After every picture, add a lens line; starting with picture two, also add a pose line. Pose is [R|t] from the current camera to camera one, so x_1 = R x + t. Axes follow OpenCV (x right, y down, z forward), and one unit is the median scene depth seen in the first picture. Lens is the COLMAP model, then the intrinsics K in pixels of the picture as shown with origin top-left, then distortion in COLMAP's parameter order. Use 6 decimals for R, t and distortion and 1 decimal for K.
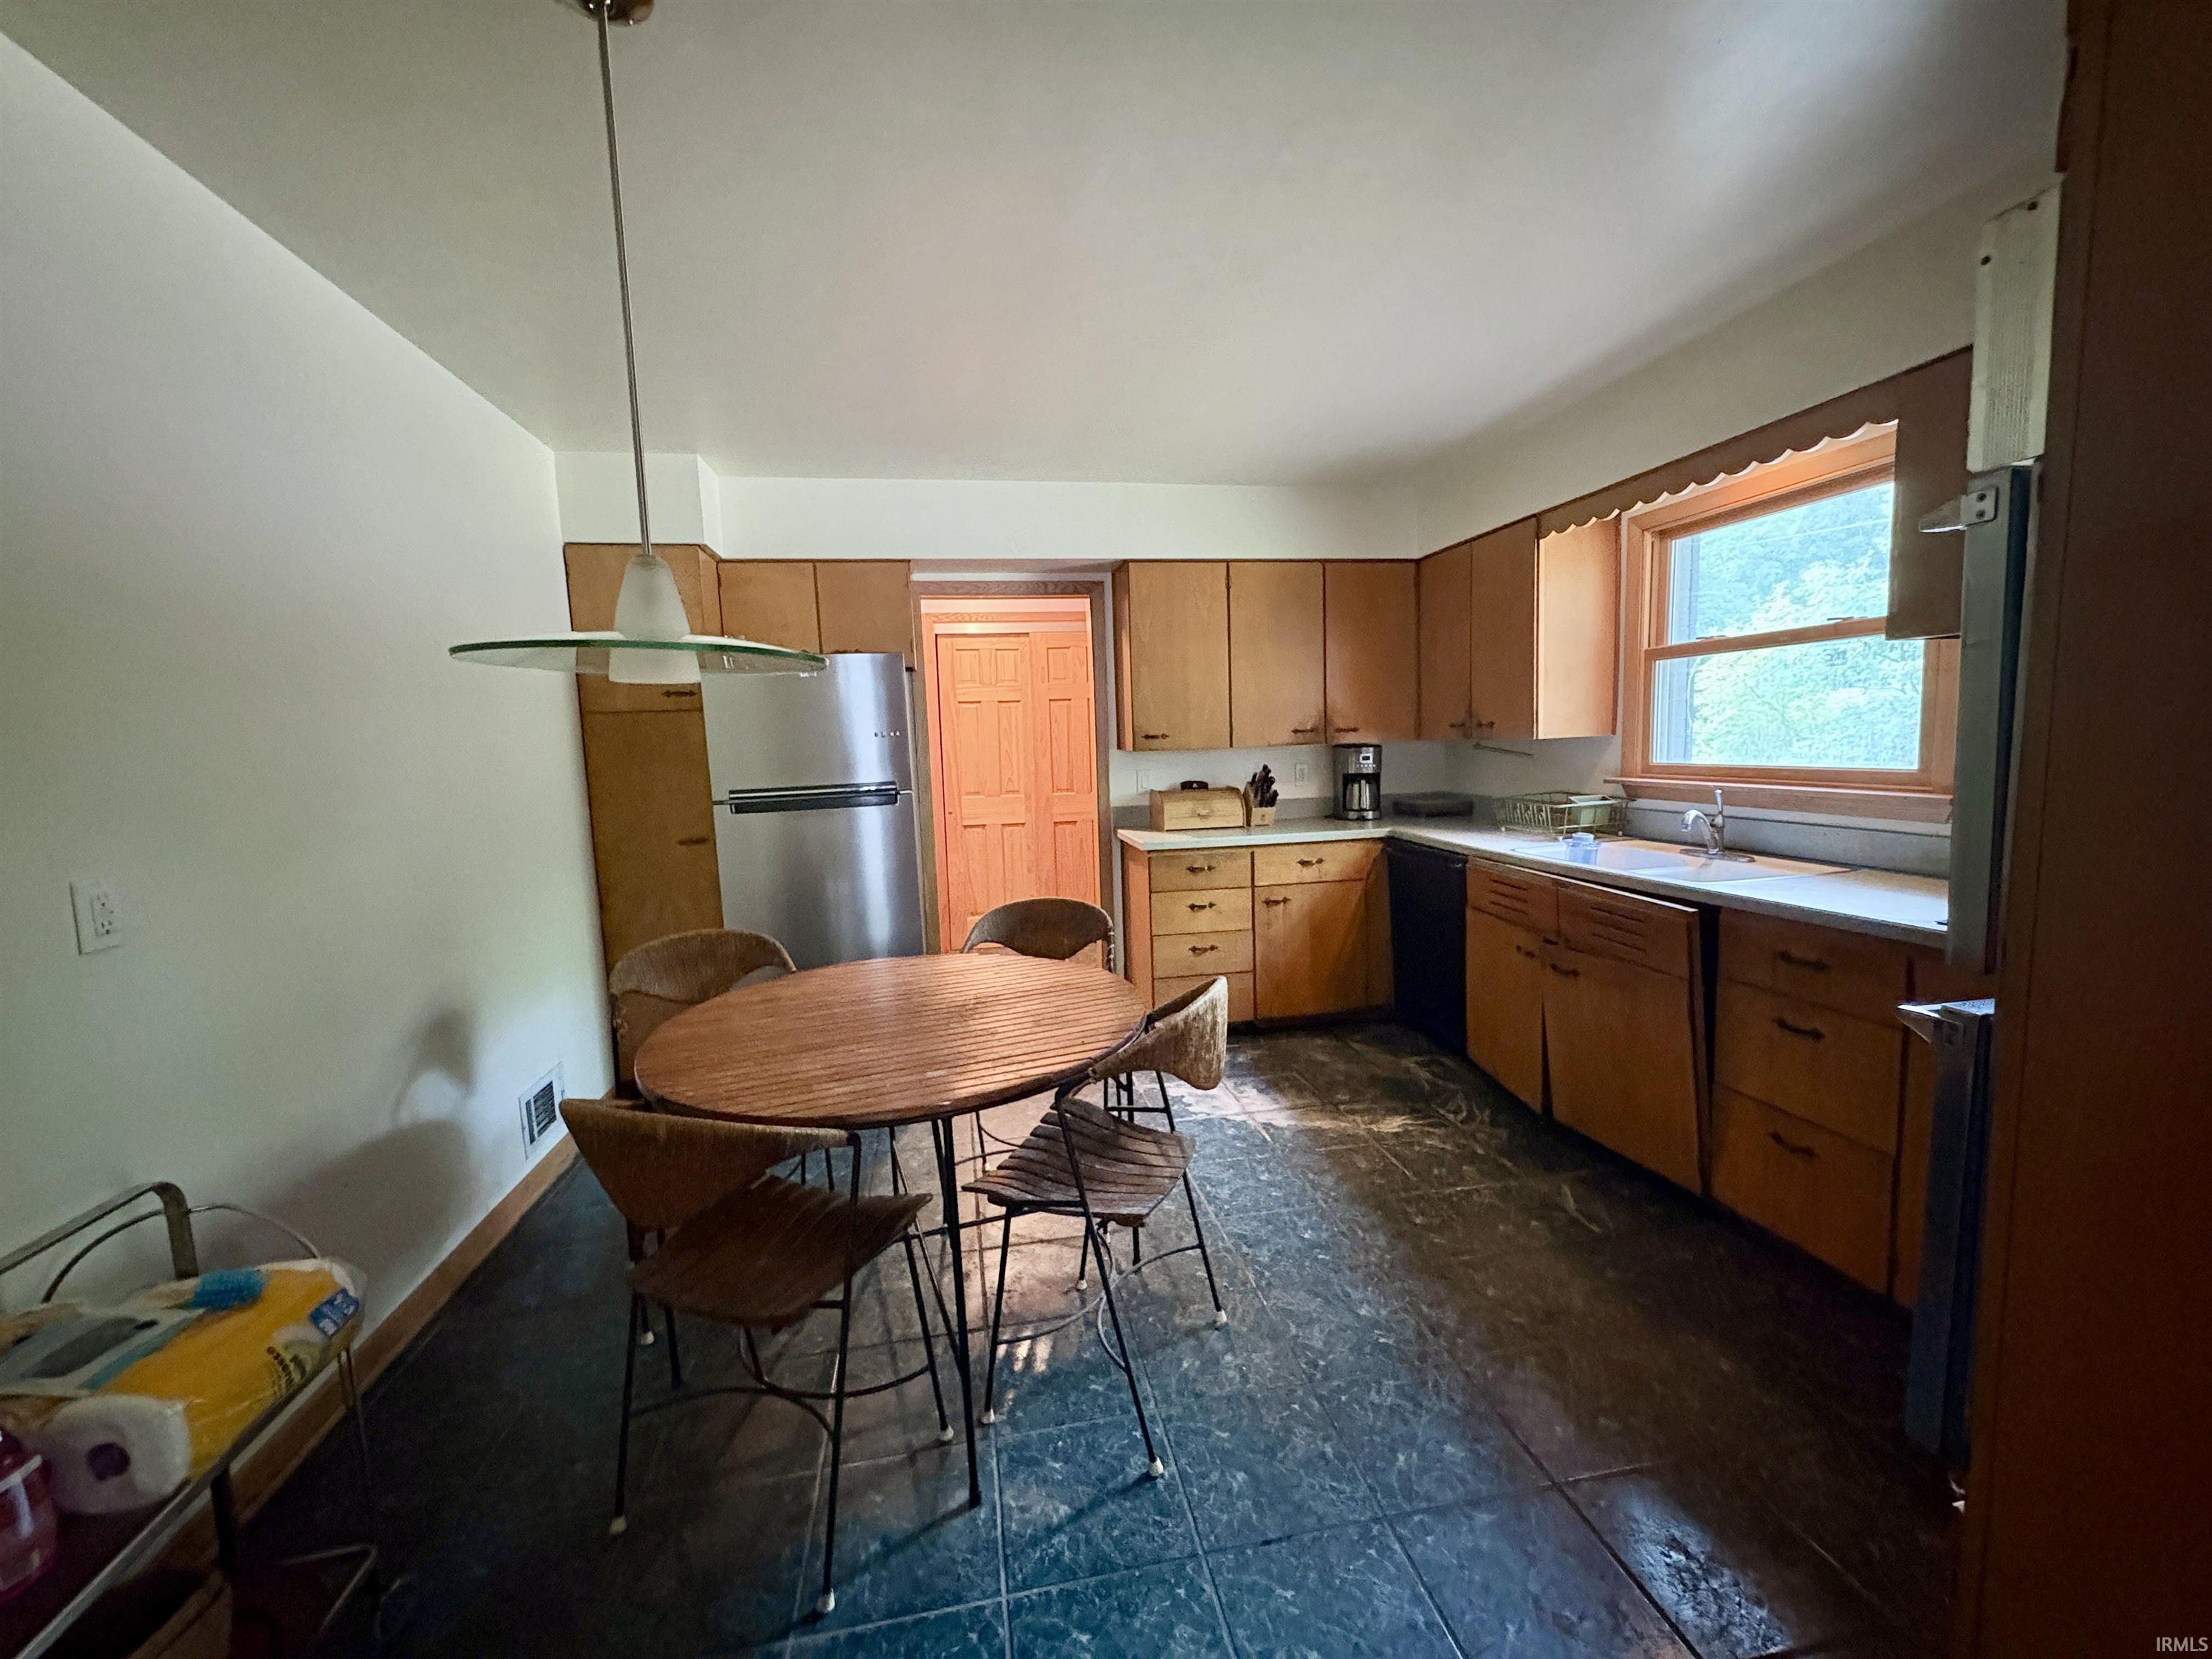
lens RADIAL K [[882.7, 0, 1114.2], [0, 882.7, 830.5], [0, 0, 1]] dist [-0.000183, -0.000020]
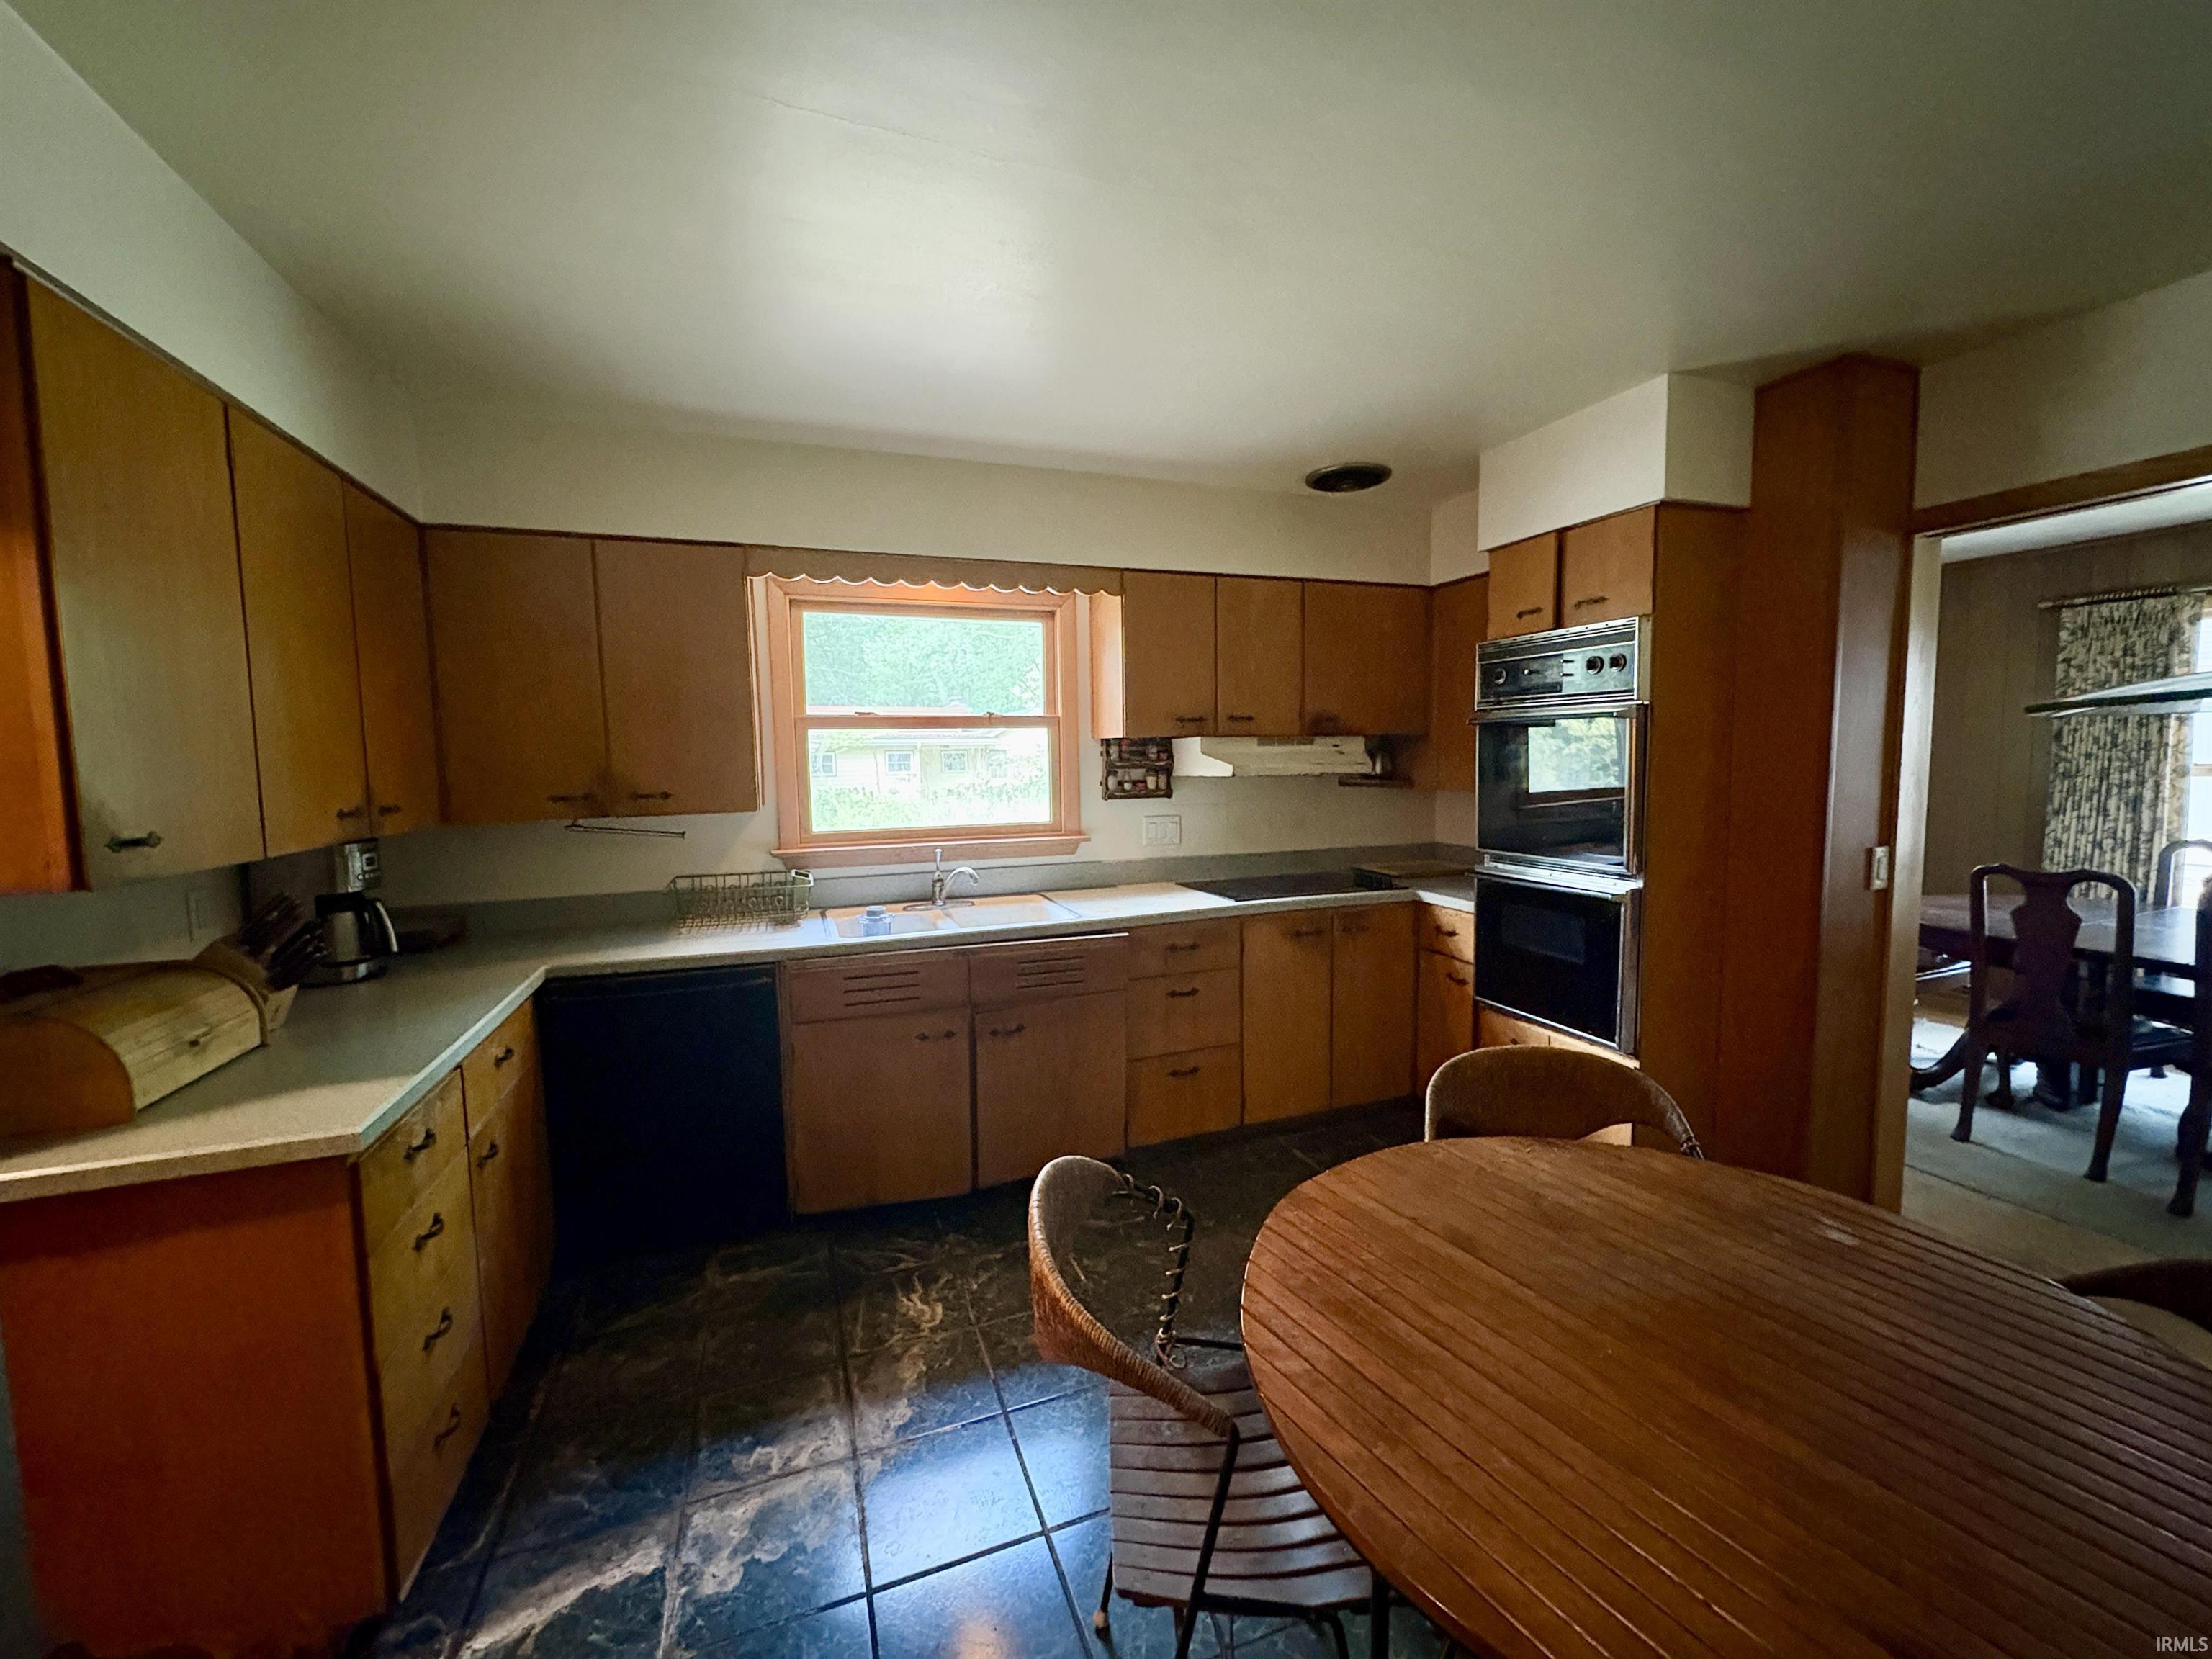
lens RADIAL K [[882.7, 0, 1104.6], [0, 882.7, 829.0], [0, 0, 1]] dist [-0.000183, -0.000020]
pose [[-0.165700, -0.050653, 0.984874, -0.448818], [0.125327, 0.989501, 0.071977, -0.118404], [-0.978180, 0.135358, -0.157612, 0.905147]]
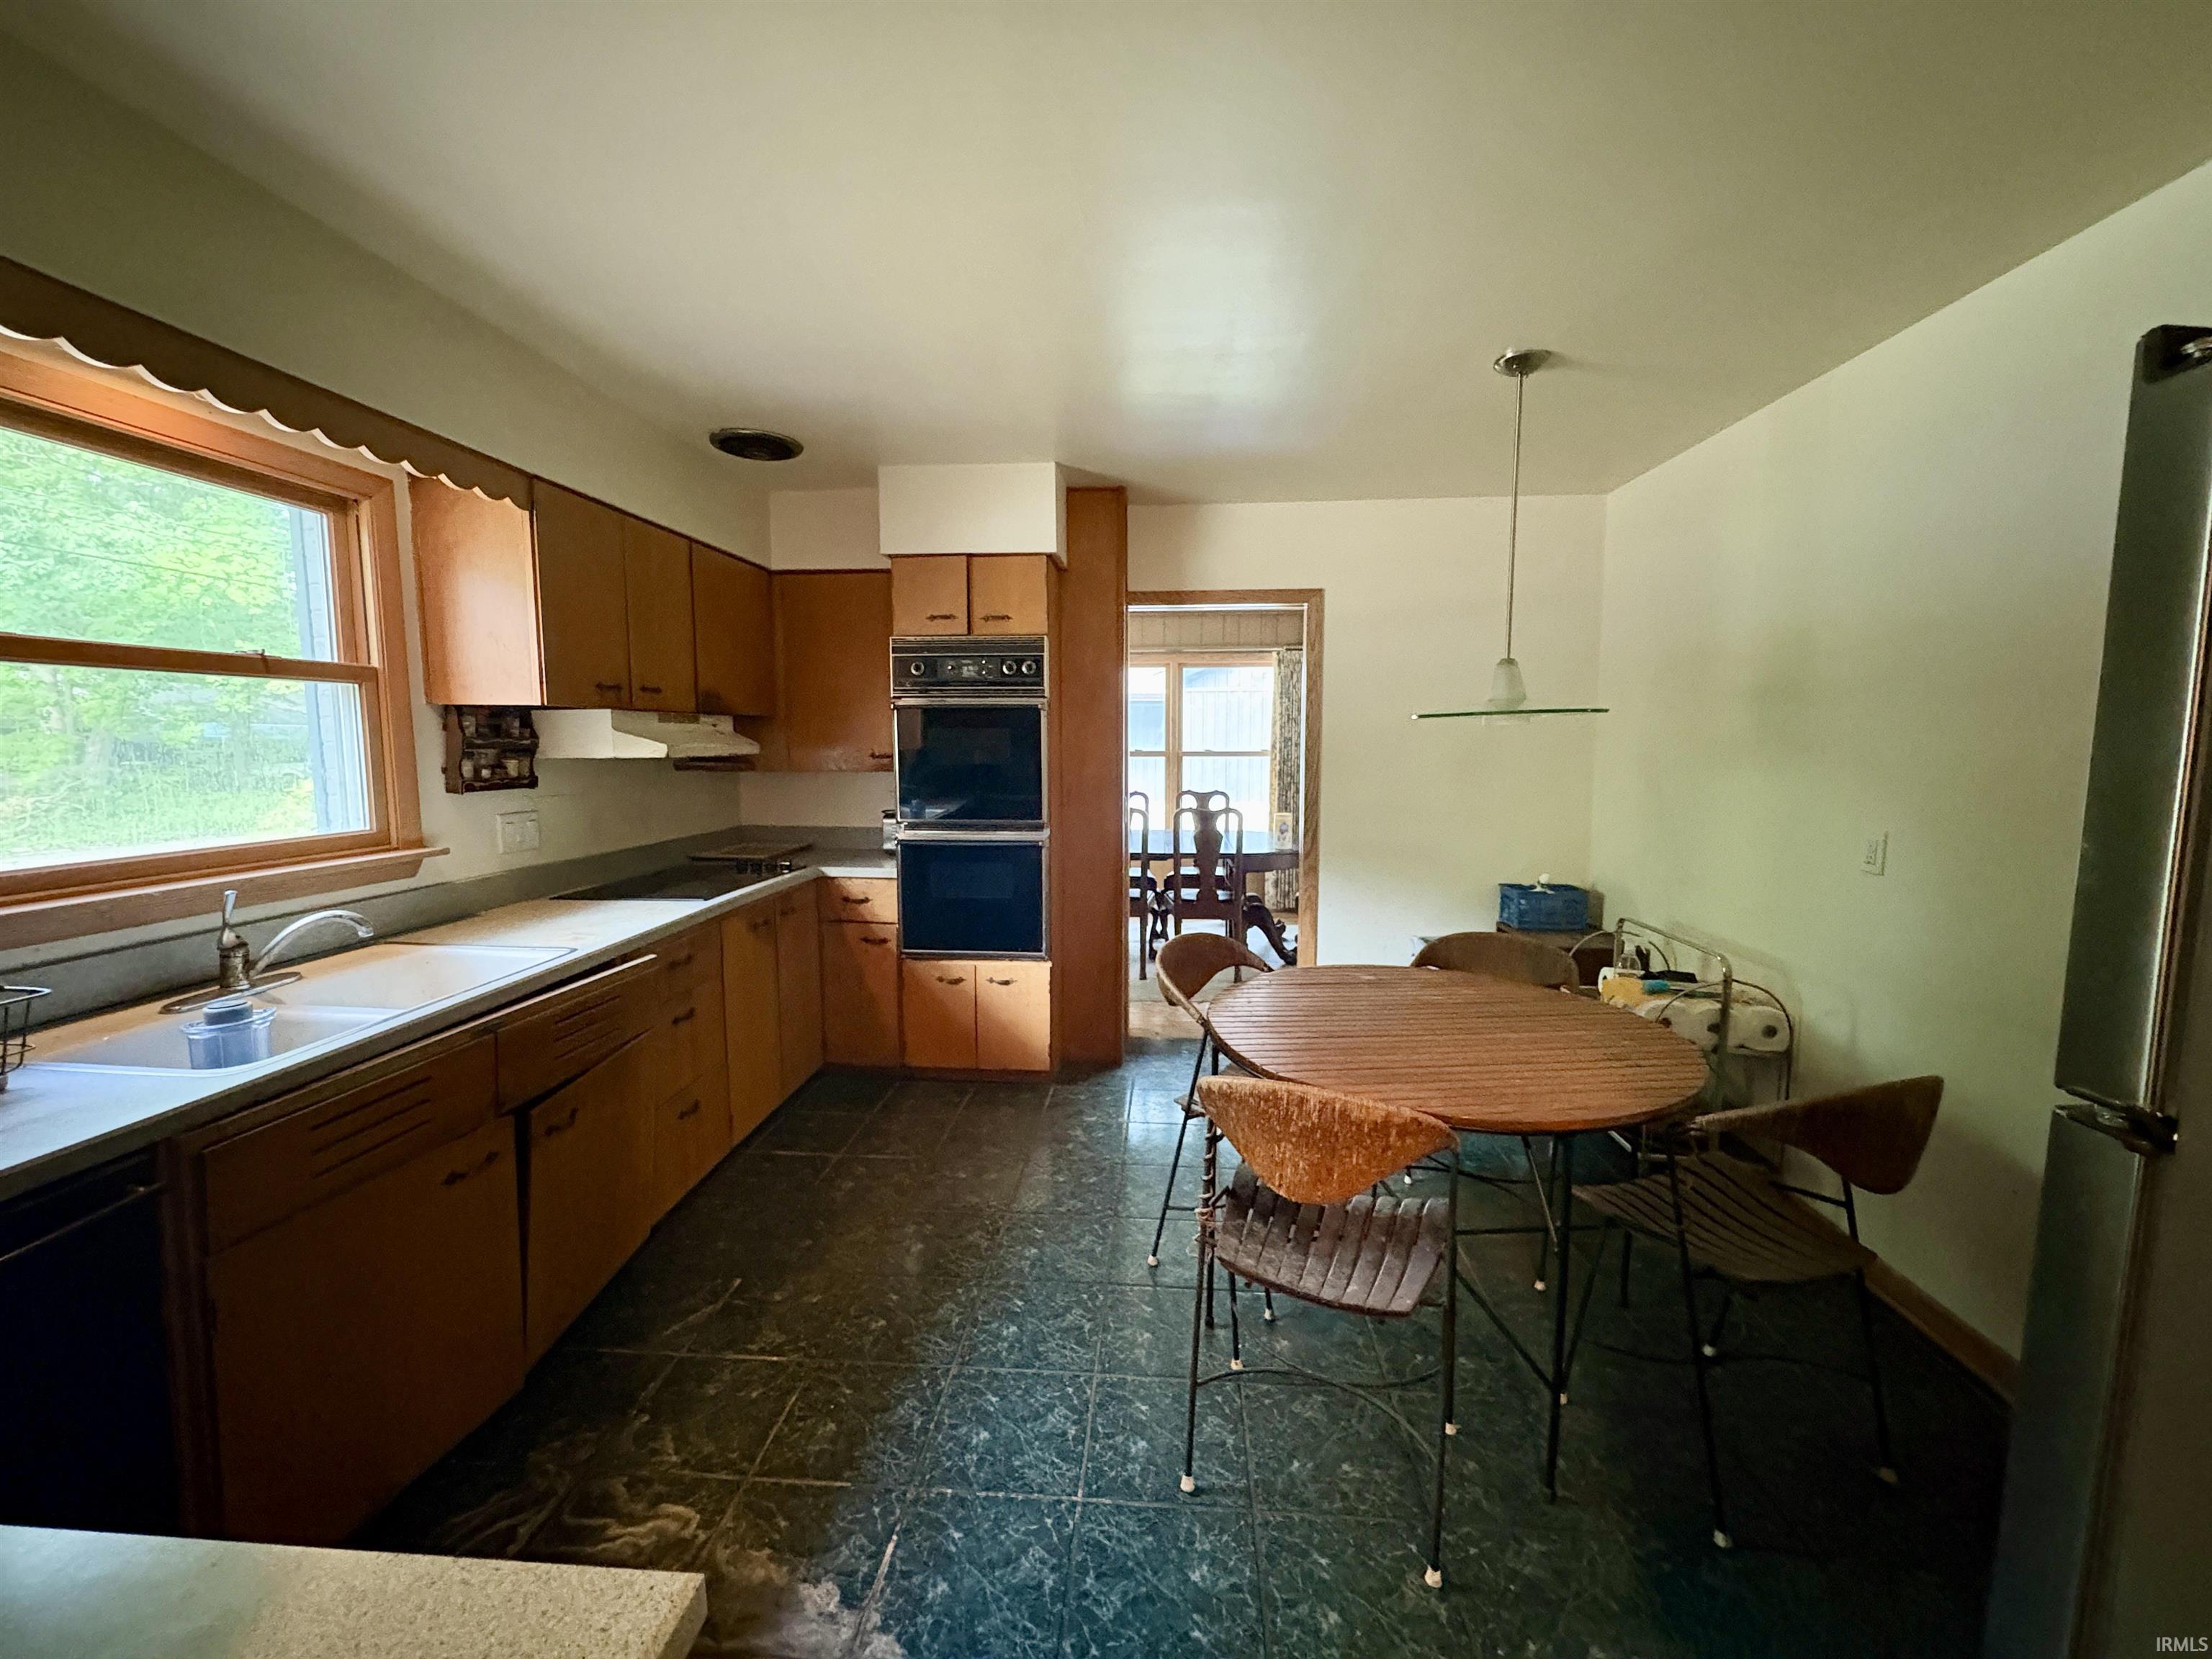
lens RADIAL K [[882.7, 0, 1112.5], [0, 882.7, 824.4], [0, 0, 1]] dist [-0.000183, -0.000020]
pose [[-0.964936, 0.004042, 0.262456, -0.092493], [0.056172, 0.979898, 0.191430, -0.166545], [-0.256406, 0.199460, -0.945765, 1.340667]]
